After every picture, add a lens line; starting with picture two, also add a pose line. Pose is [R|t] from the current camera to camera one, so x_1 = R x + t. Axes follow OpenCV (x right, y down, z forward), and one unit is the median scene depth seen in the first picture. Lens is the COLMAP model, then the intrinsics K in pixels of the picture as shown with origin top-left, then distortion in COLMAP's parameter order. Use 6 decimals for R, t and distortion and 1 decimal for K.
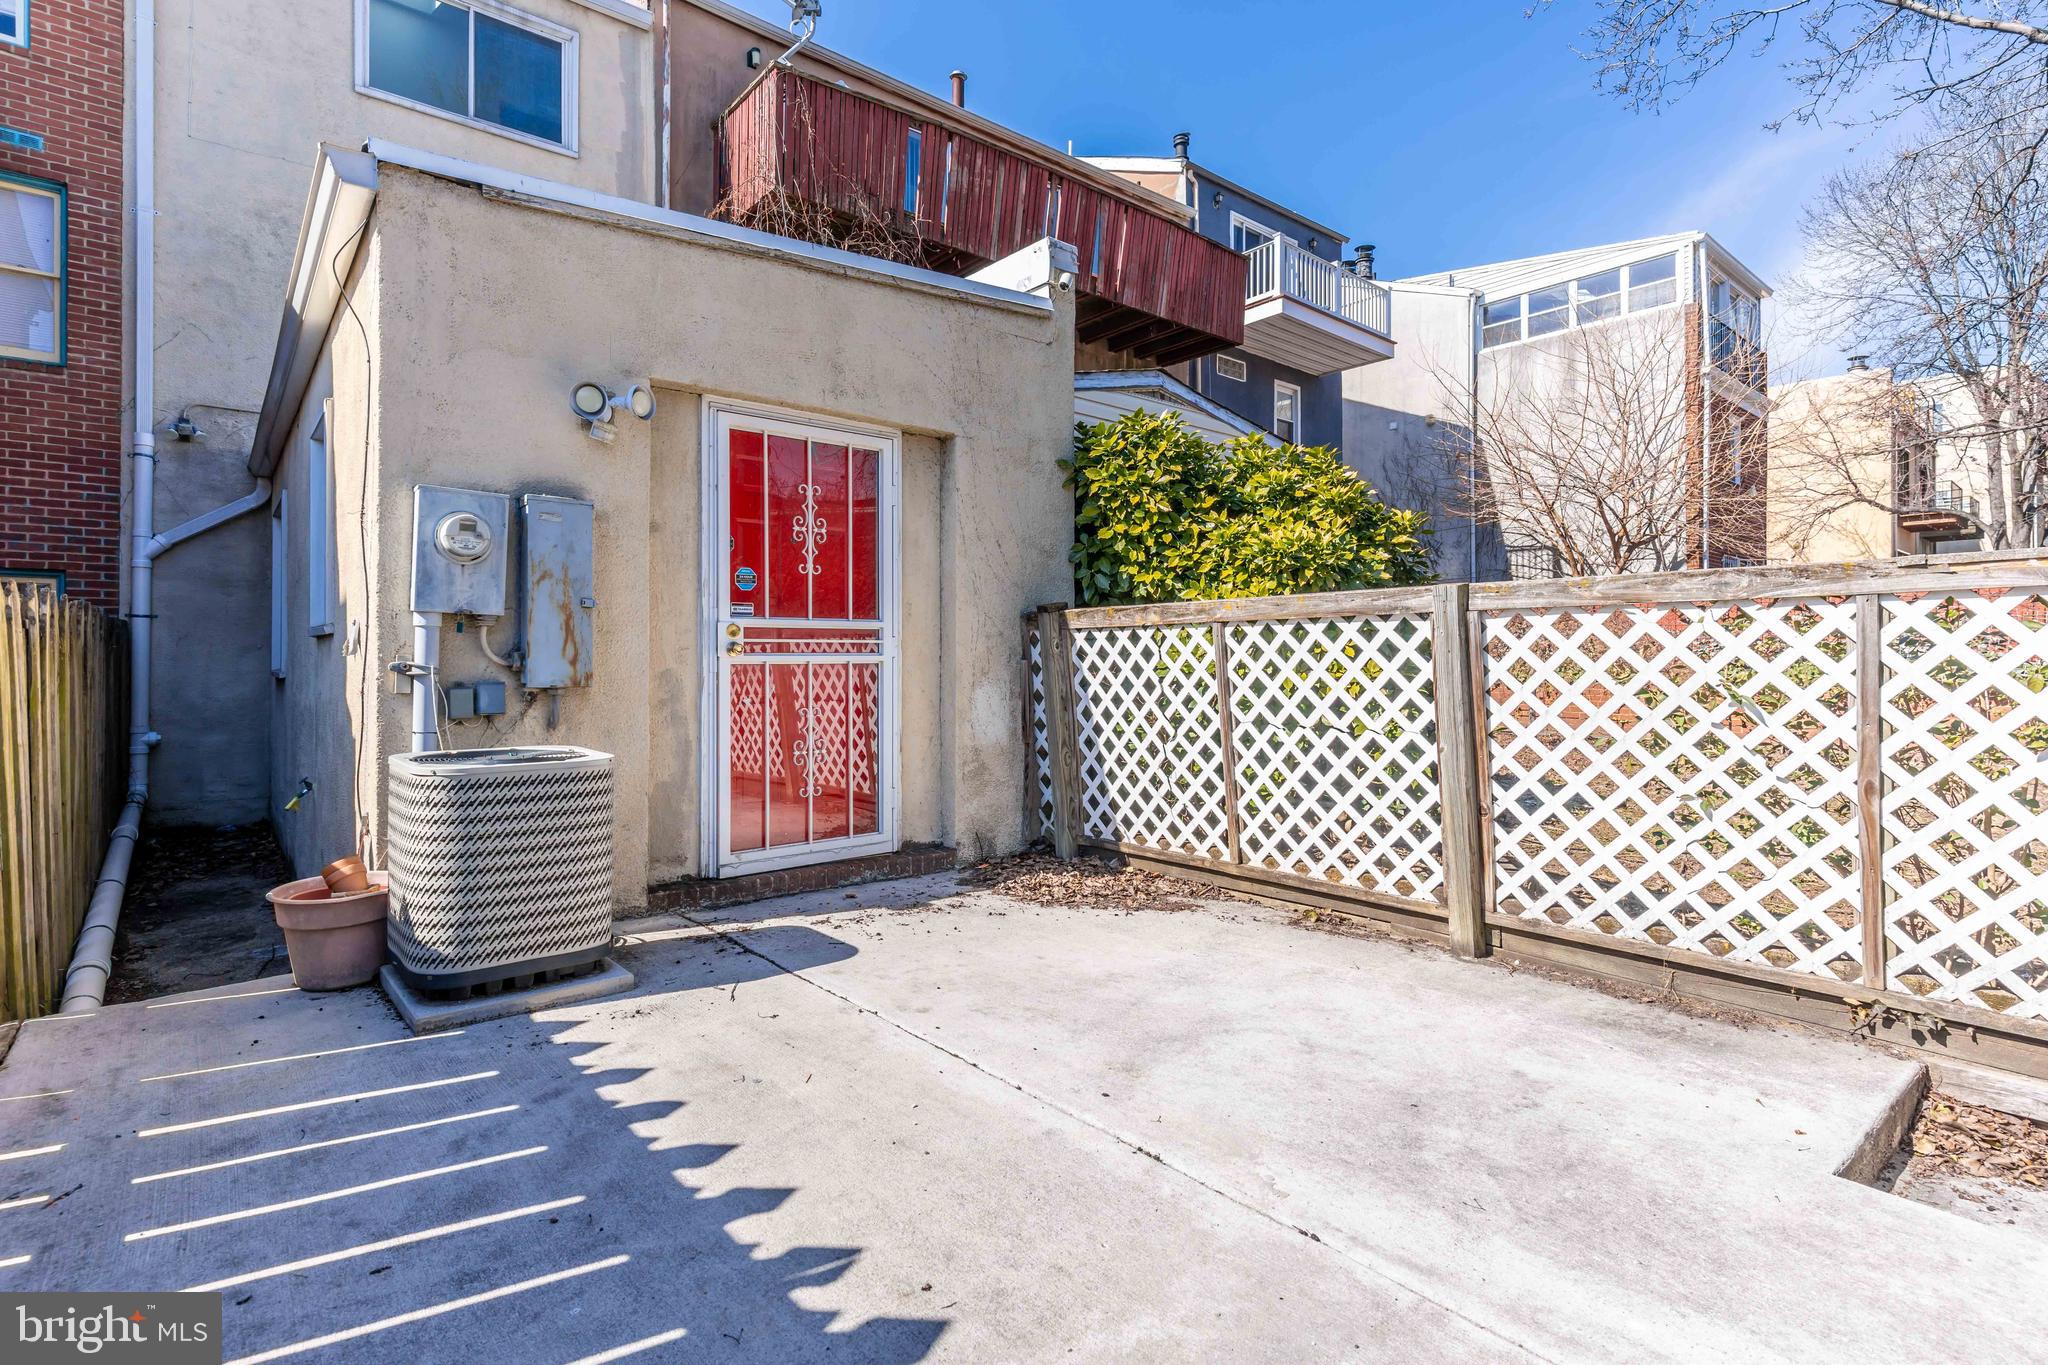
lens RADIAL K [[982.2, 0, 1027.0], [0, 982.2, 650.7], [0, 0, 1]] dist [0.001567, 0.000502]
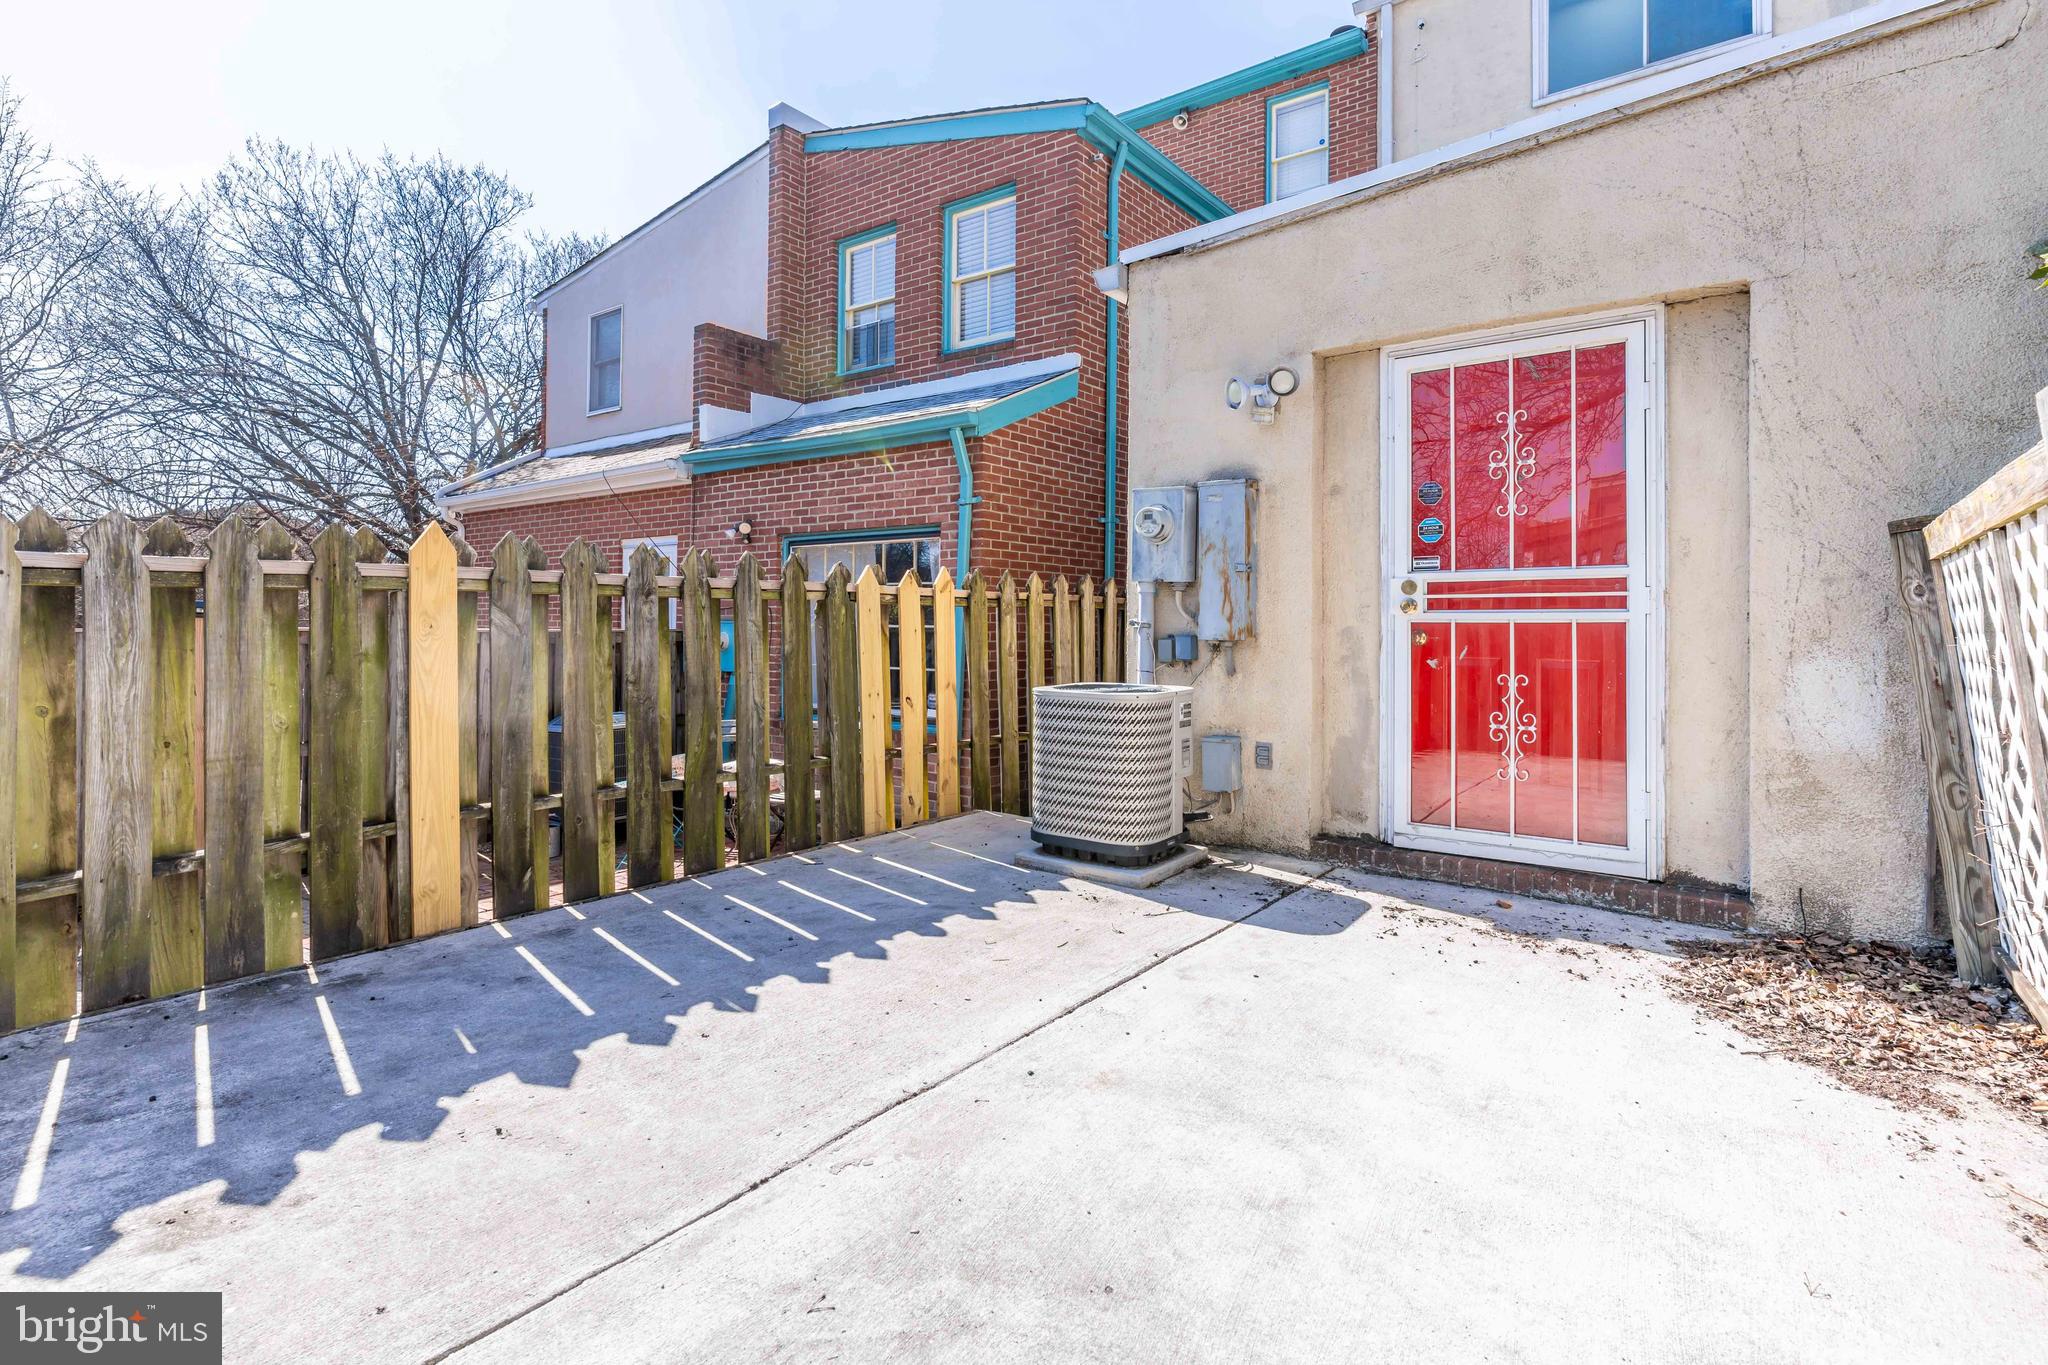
lens RADIAL K [[988.2, 0, 1022.6], [0, 988.2, 607.0], [0, 0, 1]] dist [-0.001977, -0.000312]
pose [[0.220548, -0.018199, -0.975206, 0.644466], [0.001197, 0.999830, -0.018387, 0.018975], [0.975375, 0.002888, 0.220532, 0.508651]]
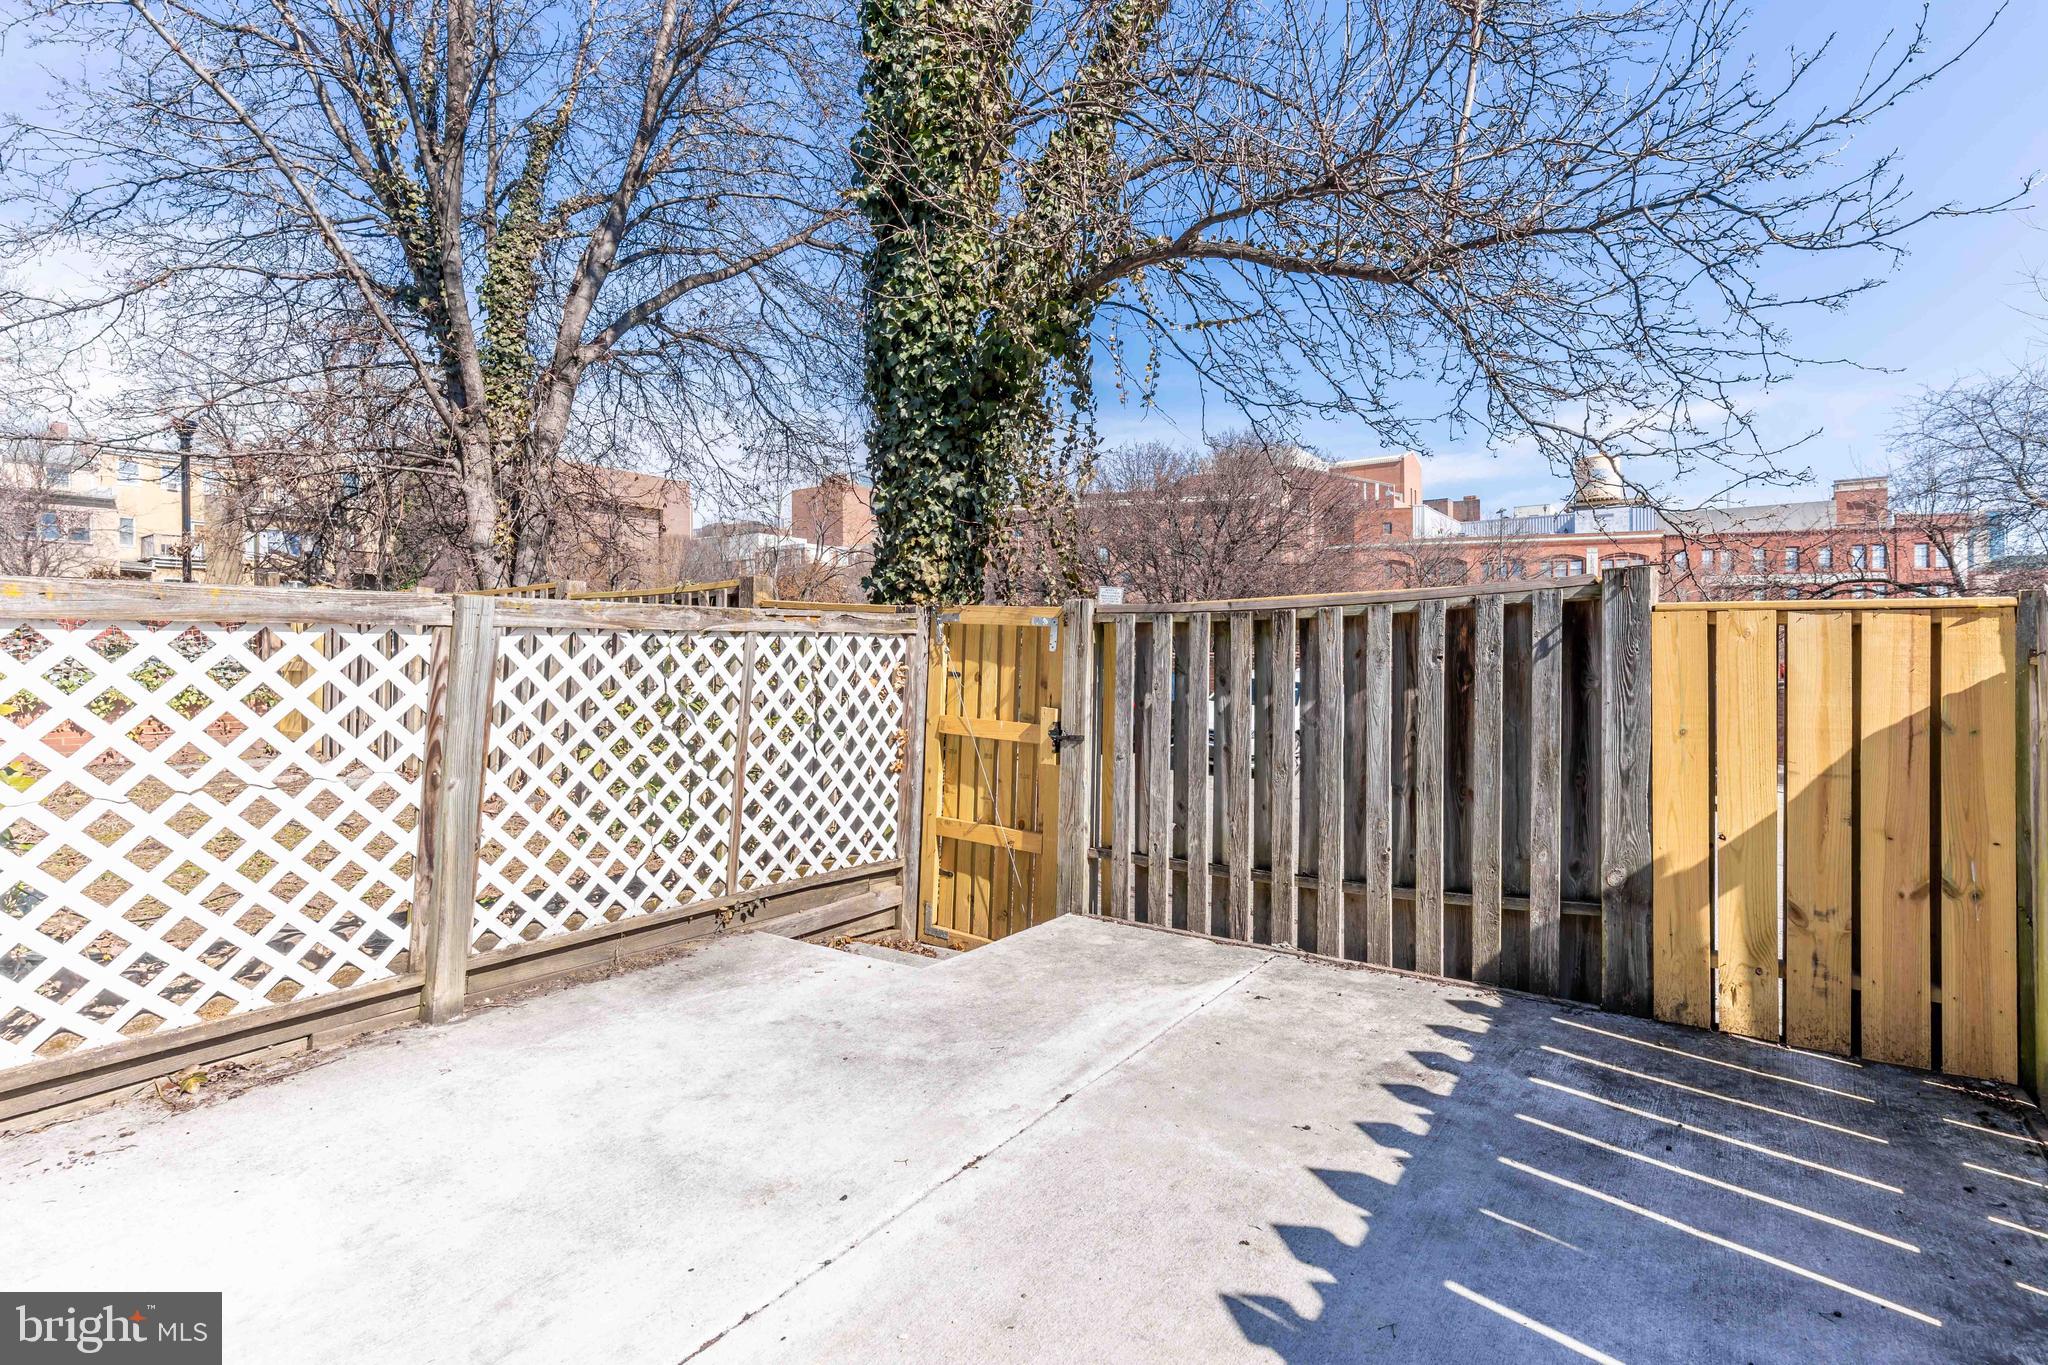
lens RADIAL K [[983.2, 0, 1033.4], [0, 983.2, 647.9], [0, 0, 1]] dist [0.002199, -0.000338]
pose [[-0.248191, 0.009495, 0.968665, -0.516582], [-0.004497, 0.999930, -0.010954, -0.012608], [-0.968701, -0.007075, -0.248131, 0.683630]]
